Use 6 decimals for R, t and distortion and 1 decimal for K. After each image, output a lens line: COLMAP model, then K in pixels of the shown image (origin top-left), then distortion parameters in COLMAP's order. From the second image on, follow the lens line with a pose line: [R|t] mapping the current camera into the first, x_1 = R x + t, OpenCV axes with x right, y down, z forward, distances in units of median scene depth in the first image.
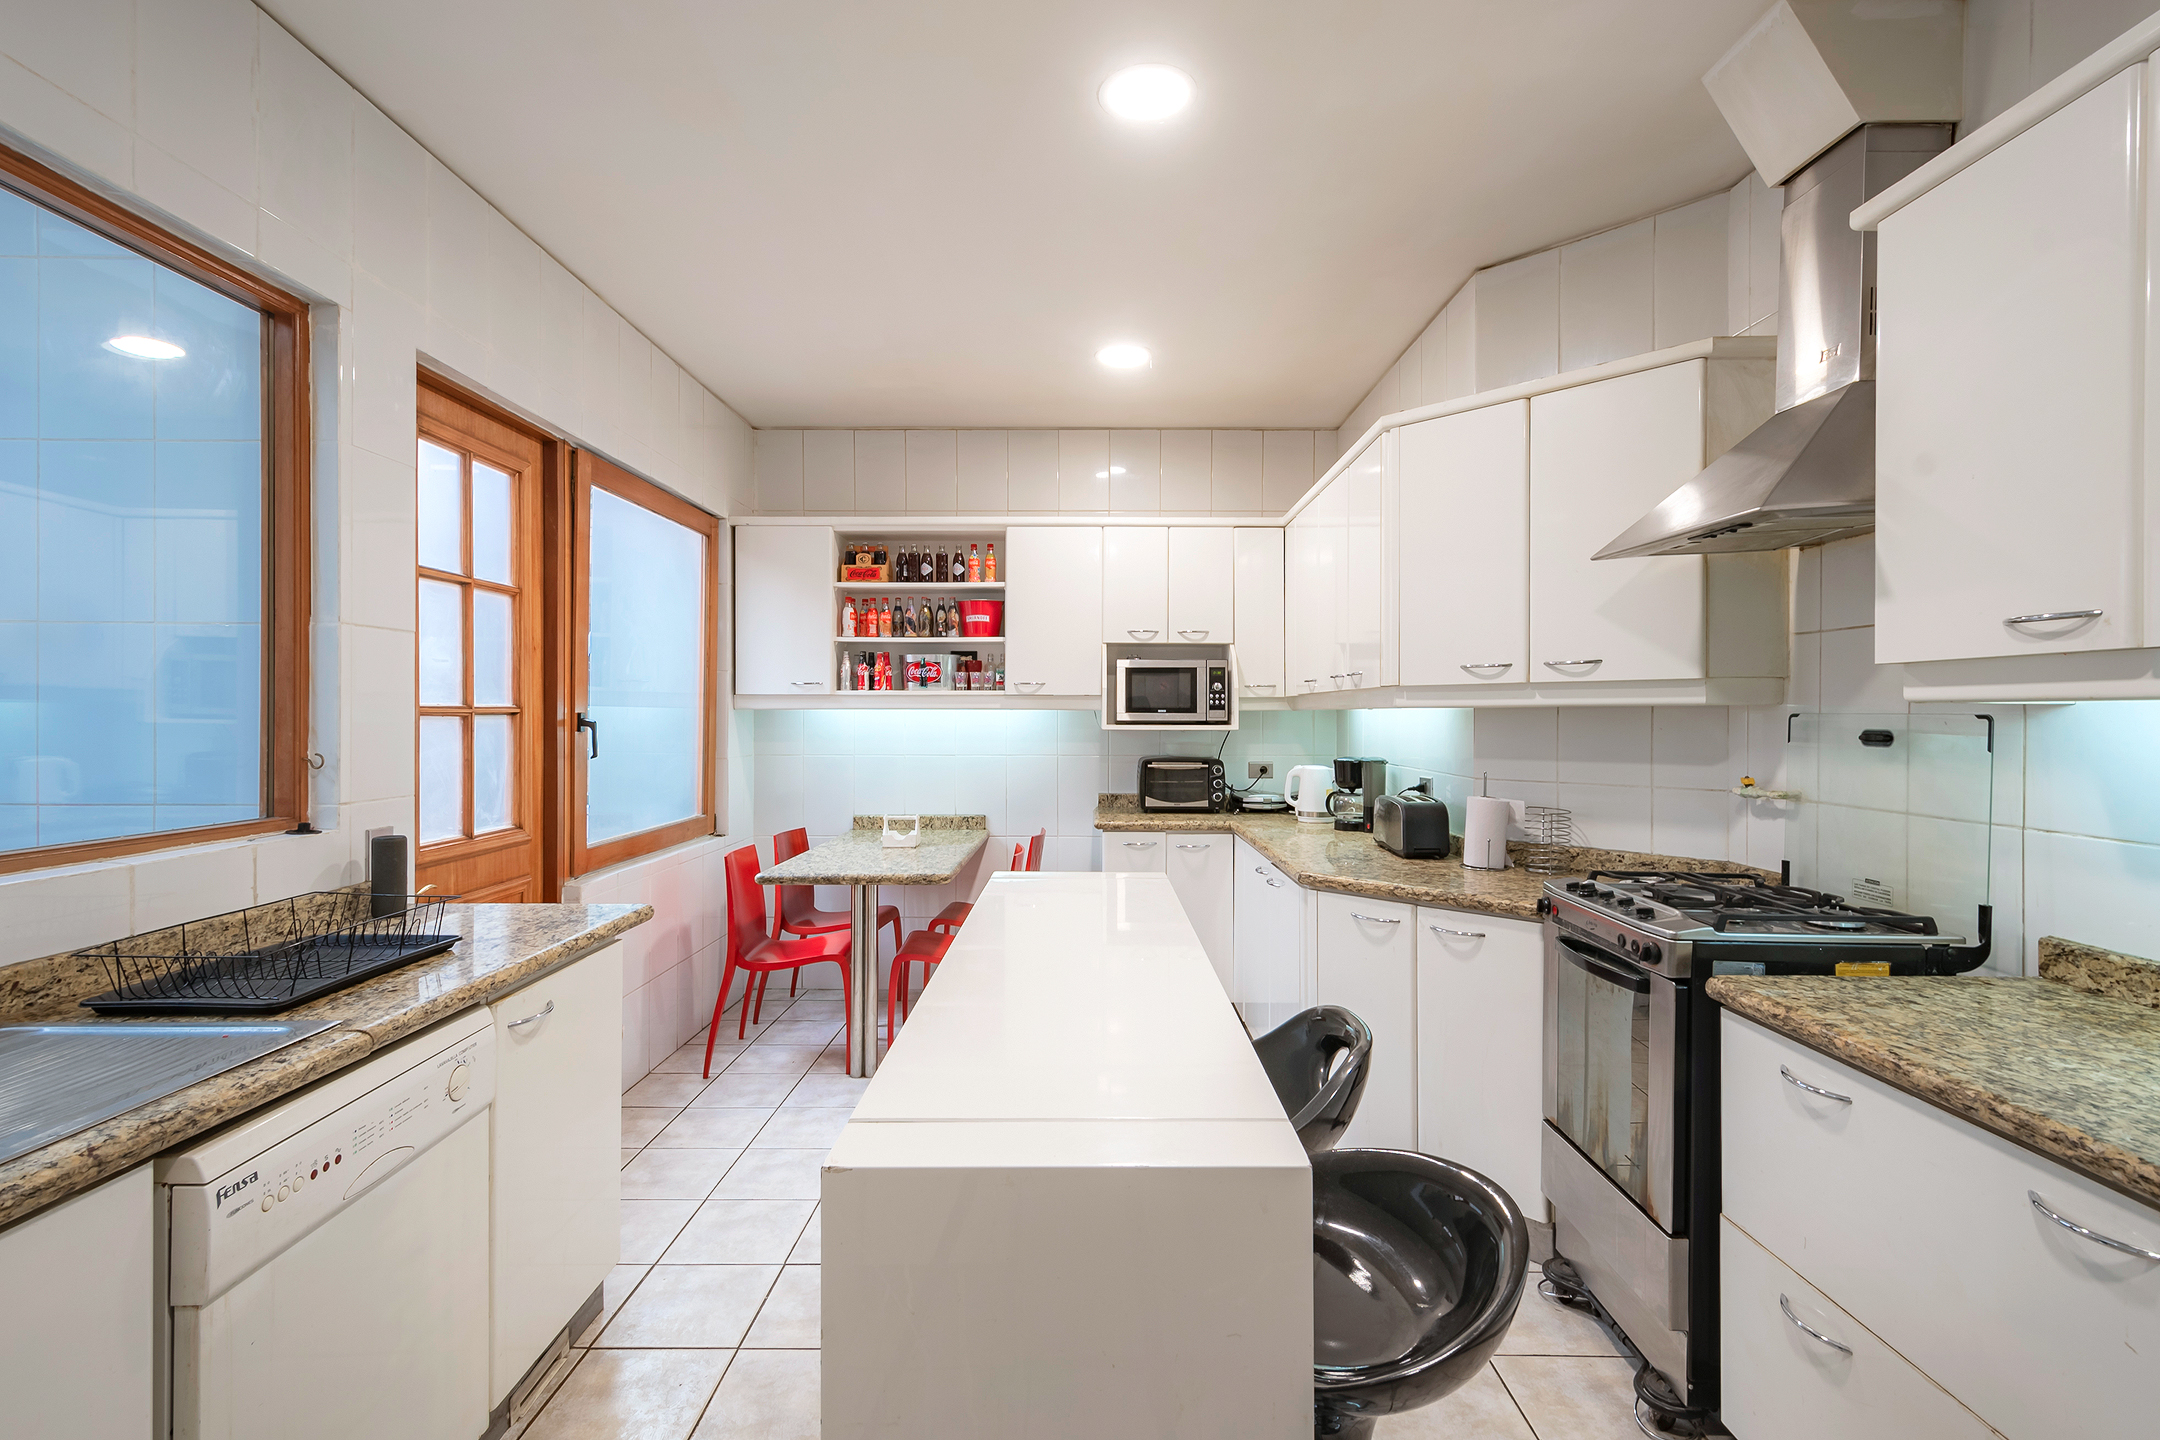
lens RADIAL K [[1029.4, 0, 1080.0], [0, 1029.4, 720.0], [0, 0, 1]] dist [-0.002569, -0.000601]
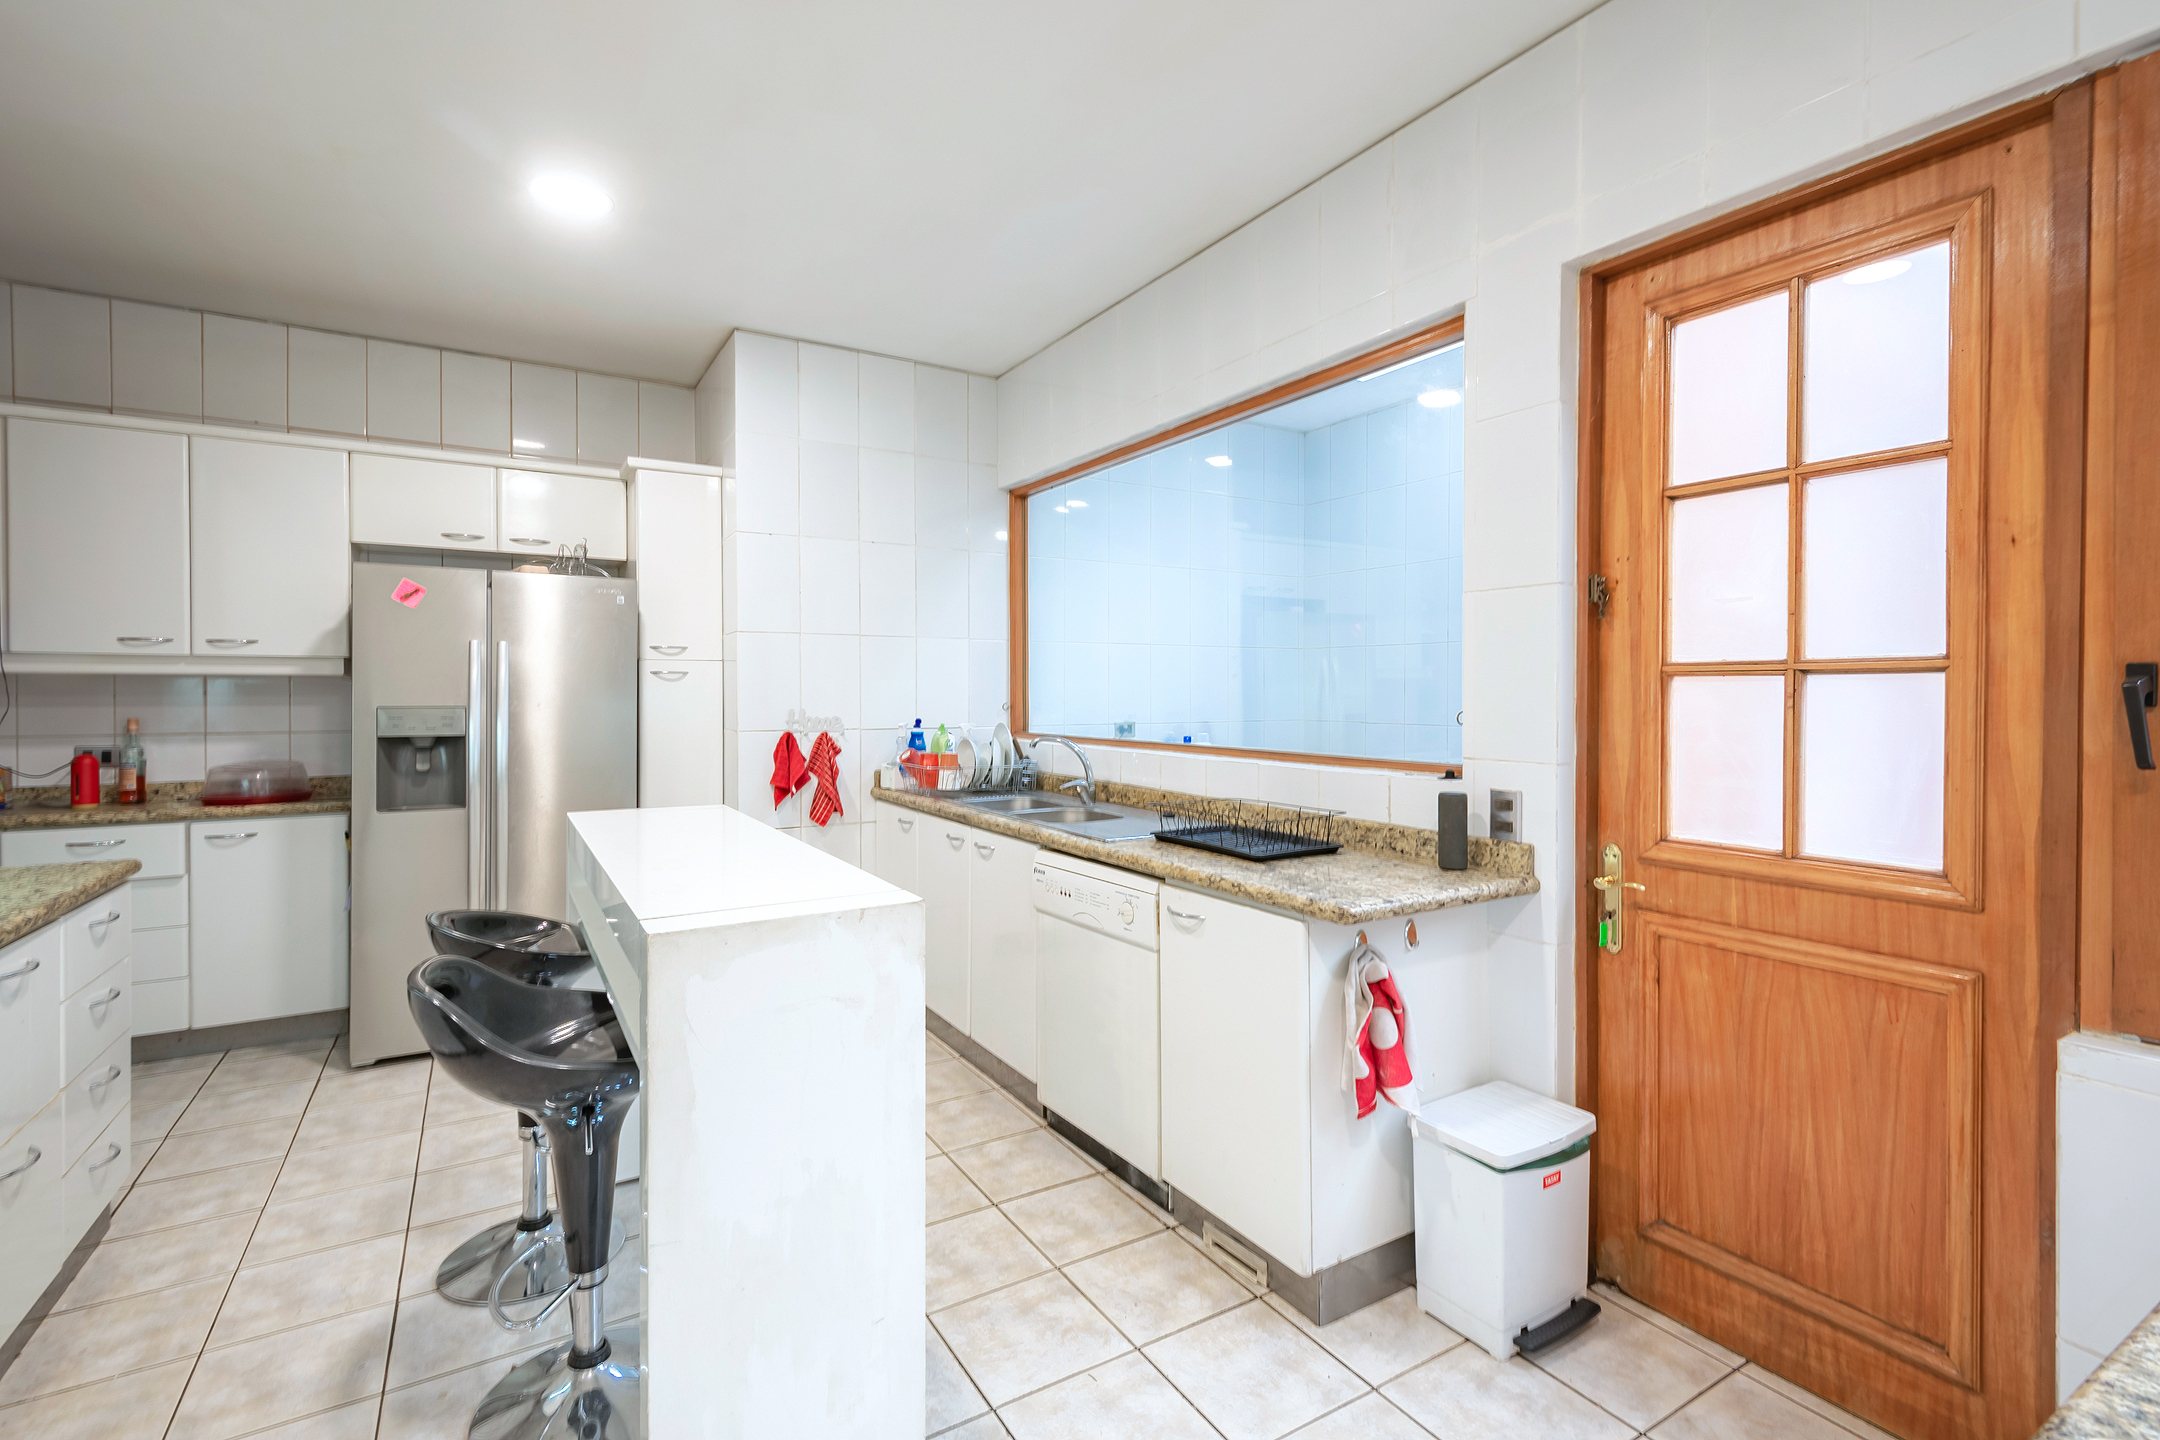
lens RADIAL K [[978.1, 0, 1084.3], [0, 978.1, 682.5], [0, 0, 1]] dist [-0.000254, -0.000029]
pose [[-0.853103, -0.002364, -0.521737, 0.182149], [-0.000679, 0.999994, -0.003420, 0.005881], [0.521742, -0.002564, -0.853100, 1.797978]]
